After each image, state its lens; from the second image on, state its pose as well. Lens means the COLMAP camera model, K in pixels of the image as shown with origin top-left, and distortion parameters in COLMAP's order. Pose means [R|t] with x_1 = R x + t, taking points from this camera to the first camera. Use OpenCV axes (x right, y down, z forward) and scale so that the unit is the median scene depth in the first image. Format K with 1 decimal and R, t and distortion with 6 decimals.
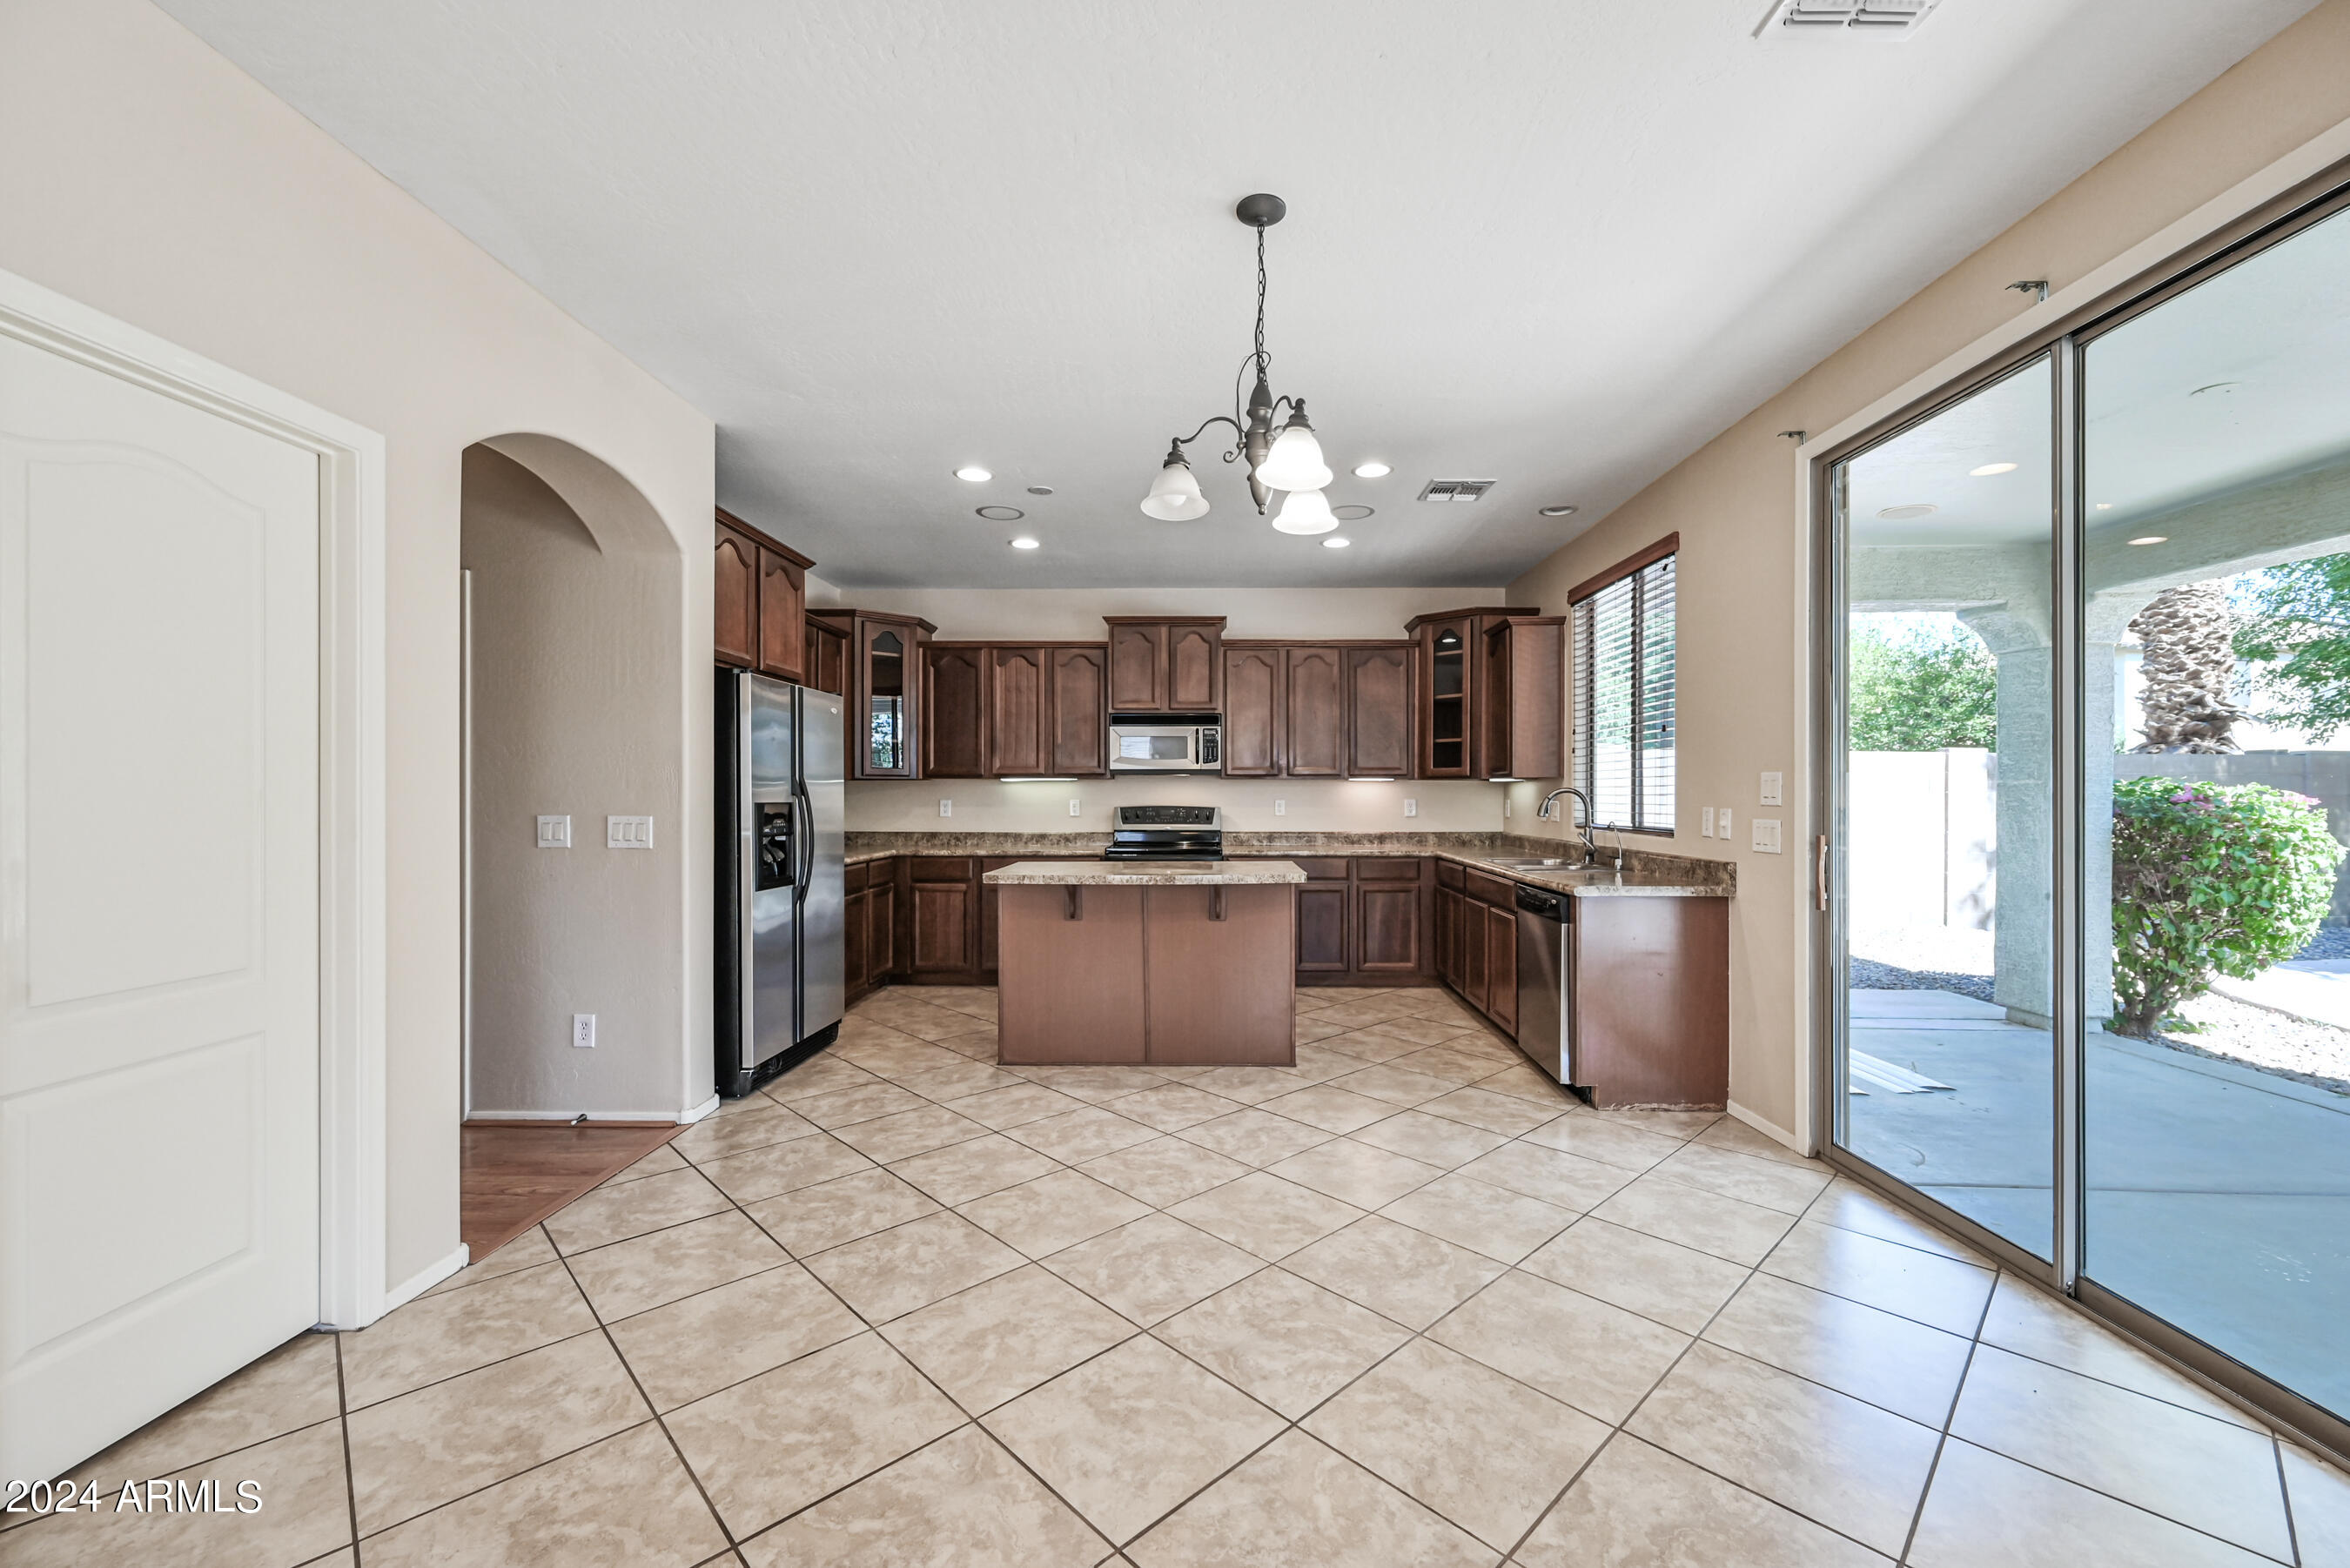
lens RADIAL K [[949.6, 0, 1185.8], [0, 949.6, 795.4], [0, 0, 1]] dist [-0.001443, 0.000067]
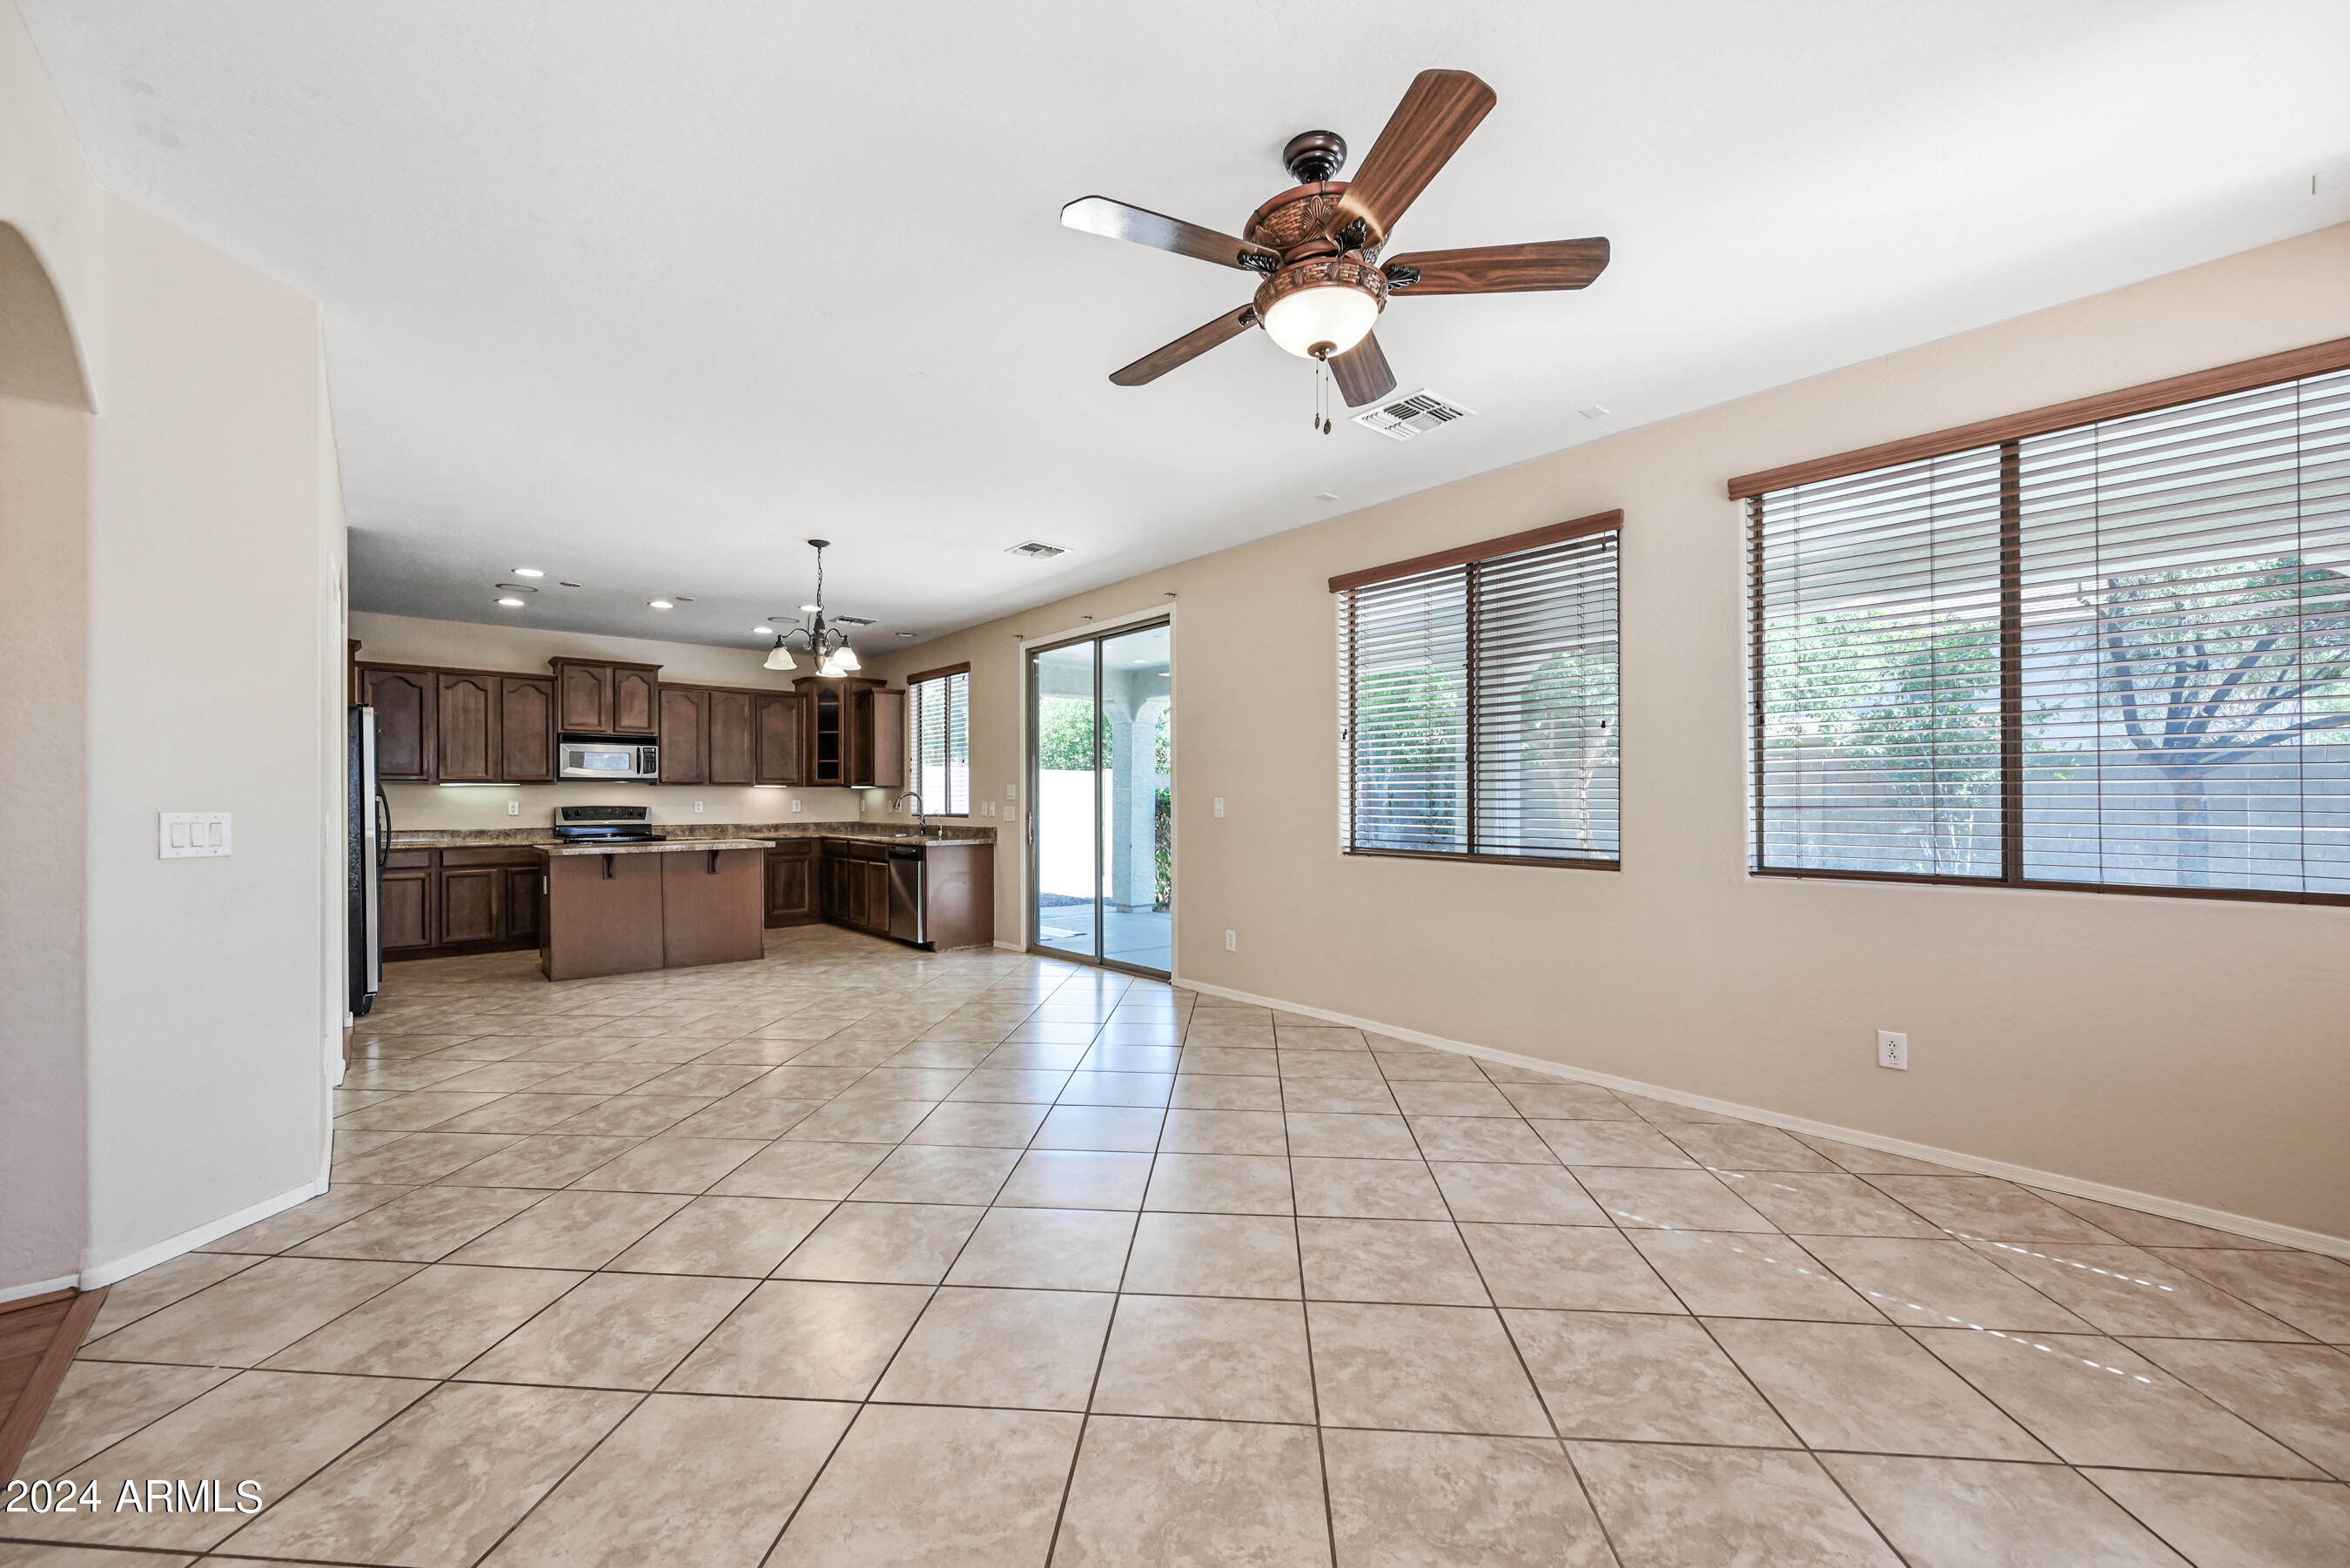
lens RADIAL K [[949.6, 0, 1185.8], [0, 949.6, 795.4], [0, 0, 1]] dist [-0.001443, 0.000067]
pose [[0.745289, -0.000518, 0.666742, -0.308721], [0.004531, 0.999981, -0.004289, 0.006279], [-0.666727, 0.006218, 0.745277, -0.512135]]
